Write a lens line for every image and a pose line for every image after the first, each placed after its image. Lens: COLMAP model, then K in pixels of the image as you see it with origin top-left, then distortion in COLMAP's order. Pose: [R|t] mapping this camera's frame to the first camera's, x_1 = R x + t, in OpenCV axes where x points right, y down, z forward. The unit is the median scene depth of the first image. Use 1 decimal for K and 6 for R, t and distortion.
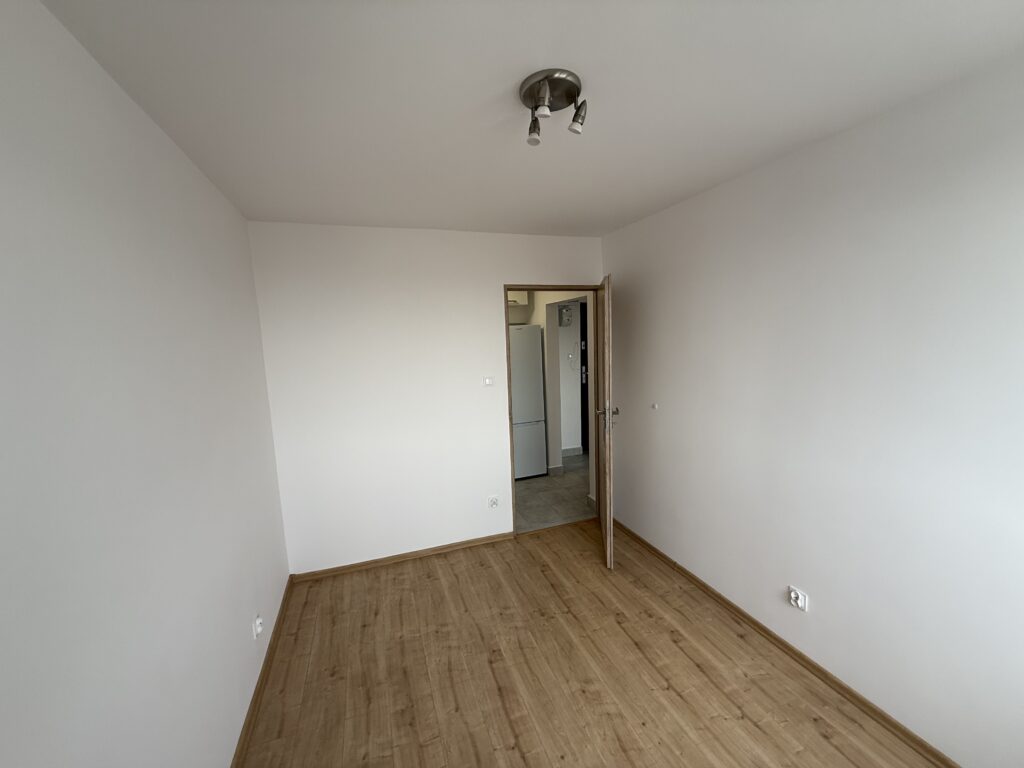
lens RADIAL K [[405.8, 0, 512.0], [0, 405.8, 384.0], [0, 0, 1]] dist [0.000053, 0.000229]
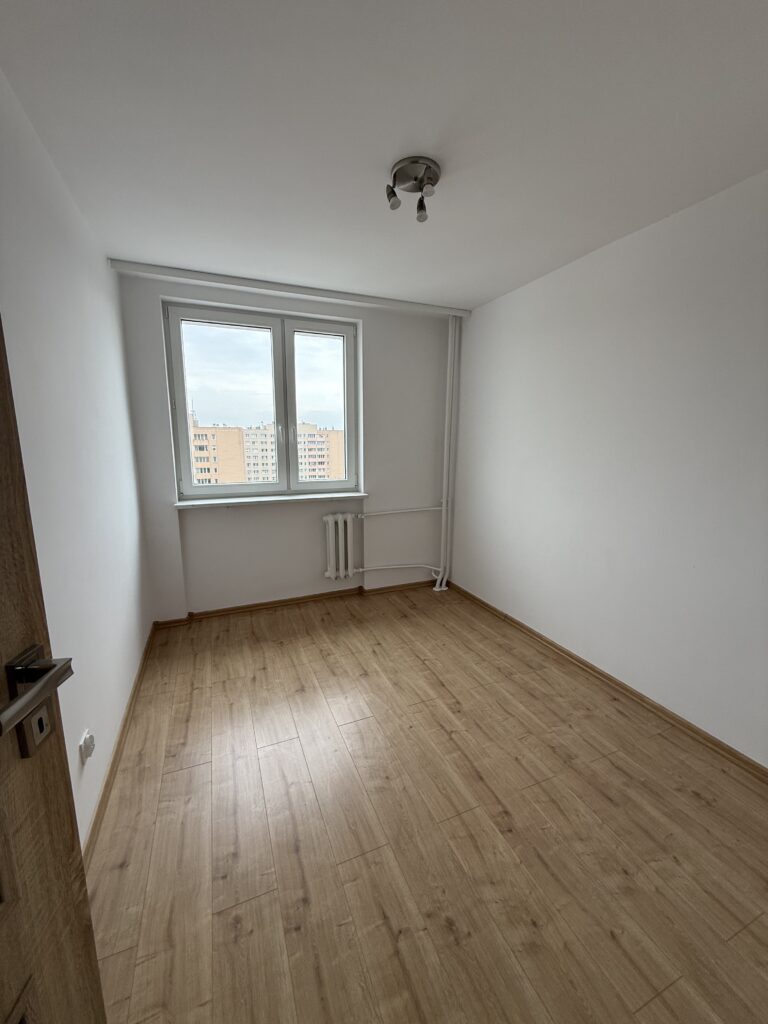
lens RADIAL K [[405.8, 0, 382.6], [0, 405.8, 509.0], [0, 0, 1]] dist [0.000053, 0.000229]
pose [[-0.998196, 0.042917, -0.041986, 0.187673], [0.028961, 0.956758, 0.289441, -0.071184], [0.052592, 0.287703, -0.956275, 1.590655]]
